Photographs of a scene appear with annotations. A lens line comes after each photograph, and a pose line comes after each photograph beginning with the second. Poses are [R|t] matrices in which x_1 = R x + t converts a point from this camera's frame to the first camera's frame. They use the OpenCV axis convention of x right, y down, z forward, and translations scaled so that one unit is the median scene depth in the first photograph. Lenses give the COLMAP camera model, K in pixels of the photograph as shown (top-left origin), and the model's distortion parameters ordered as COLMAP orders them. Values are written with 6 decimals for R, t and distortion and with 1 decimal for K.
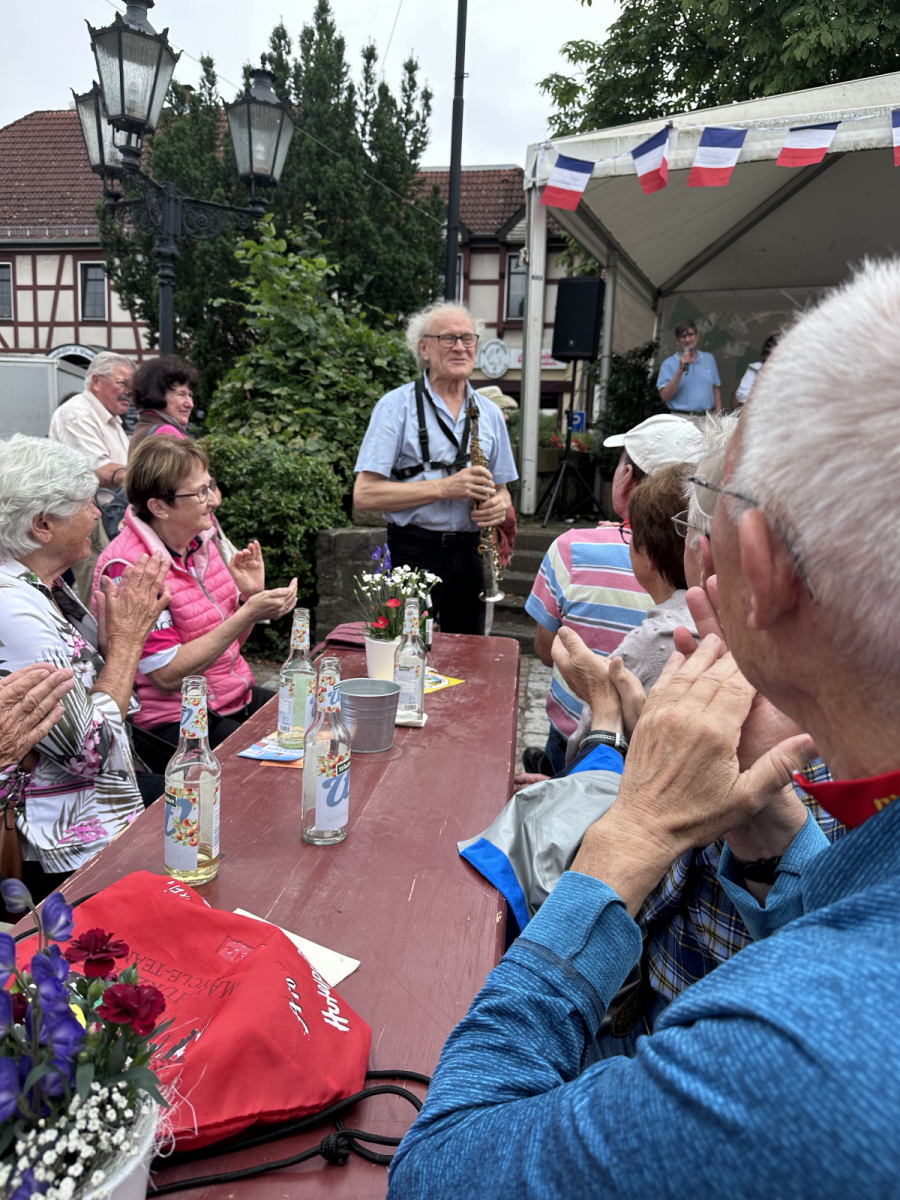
lens RADIAL K [[833.2, 0, 456.7], [0, 833.2, 585.0], [0, 0, 1]] dist [0.037728, -0.044588]
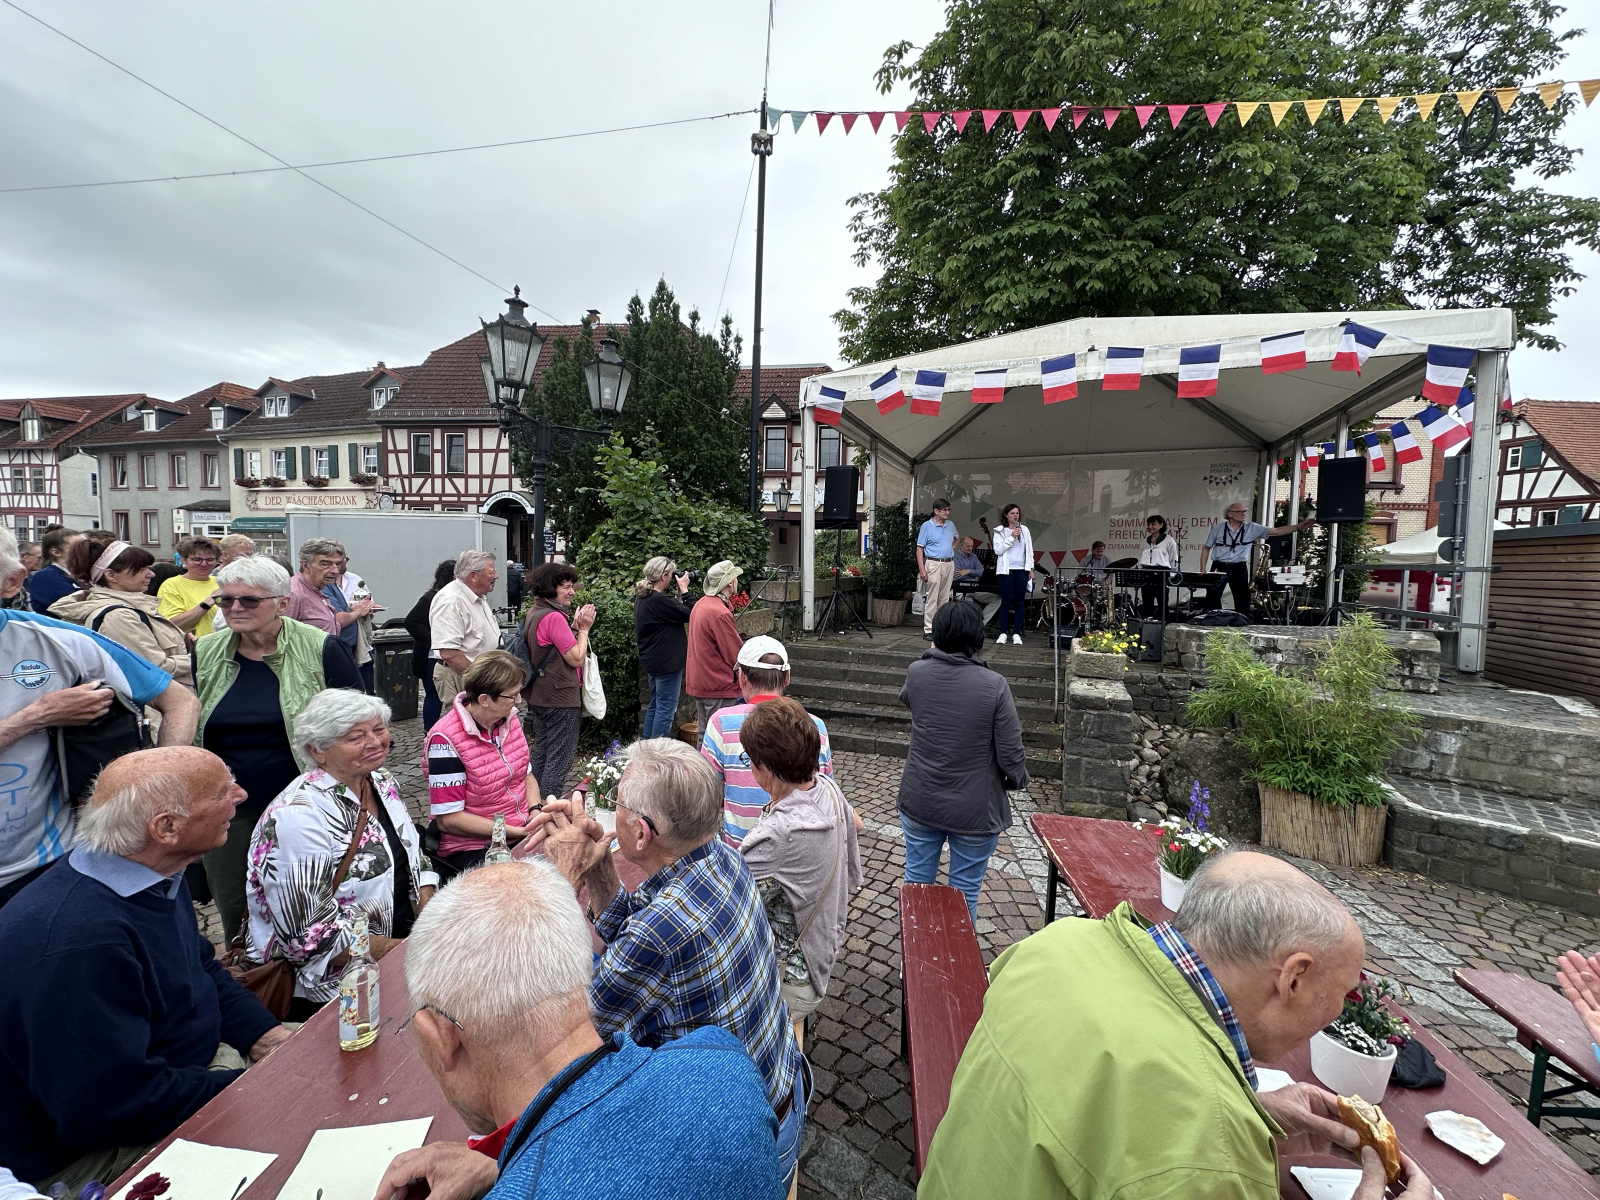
lens RADIAL K [[624.4, 0, 801.8], [0, 624.4, 597.7], [0, 0, 1]] dist [-0.000412, 0.000709]
pose [[0.999931, -0.010505, 0.005317, 0.068329], [0.010935, 0.995993, -0.088765, -0.047291], [-0.004363, 0.088817, 0.996038, -0.035091]]
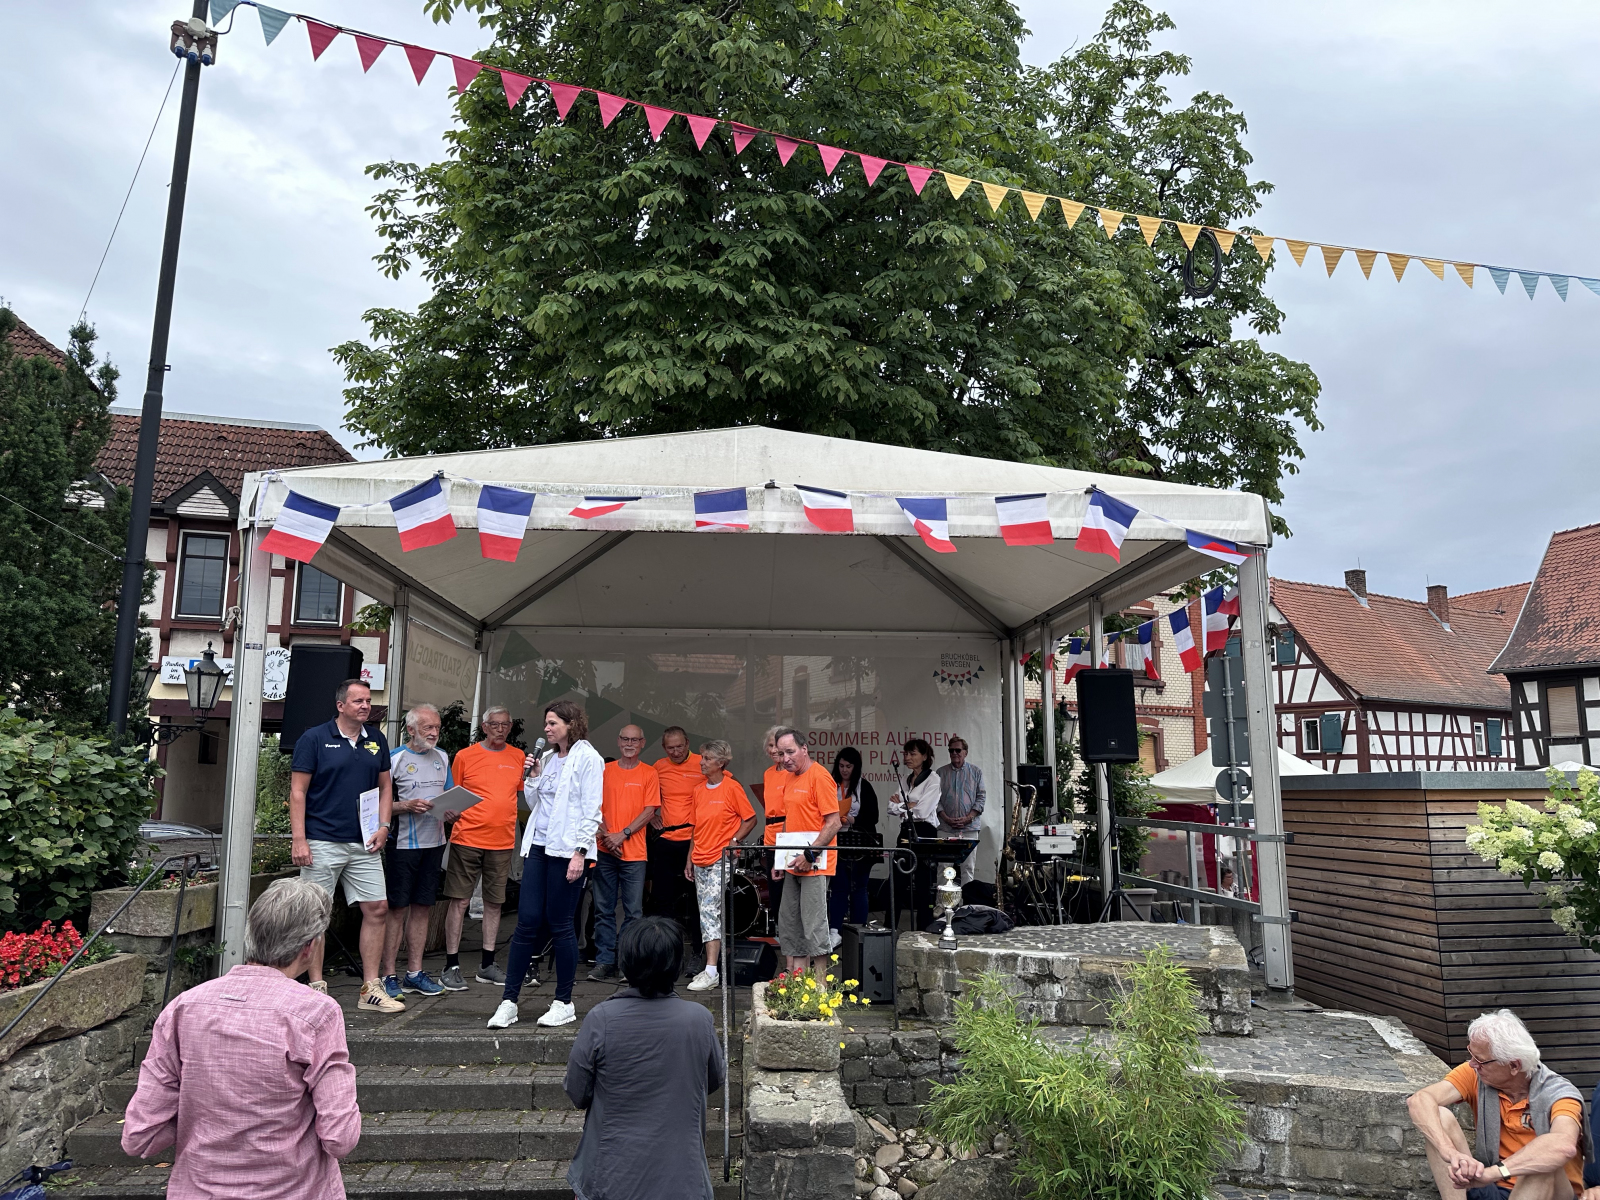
lens RADIAL K [[1111.0, 0, 789.2], [0, 1111.0, 610.8], [0, 0, 1]] dist [0.037728, -0.044588]
pose [[0.902334, 0.045188, 0.428662, 0.089219], [0.081634, 0.958576, -0.272889, -0.094745], [-0.423236, 0.281230, 0.861267, -0.003851]]
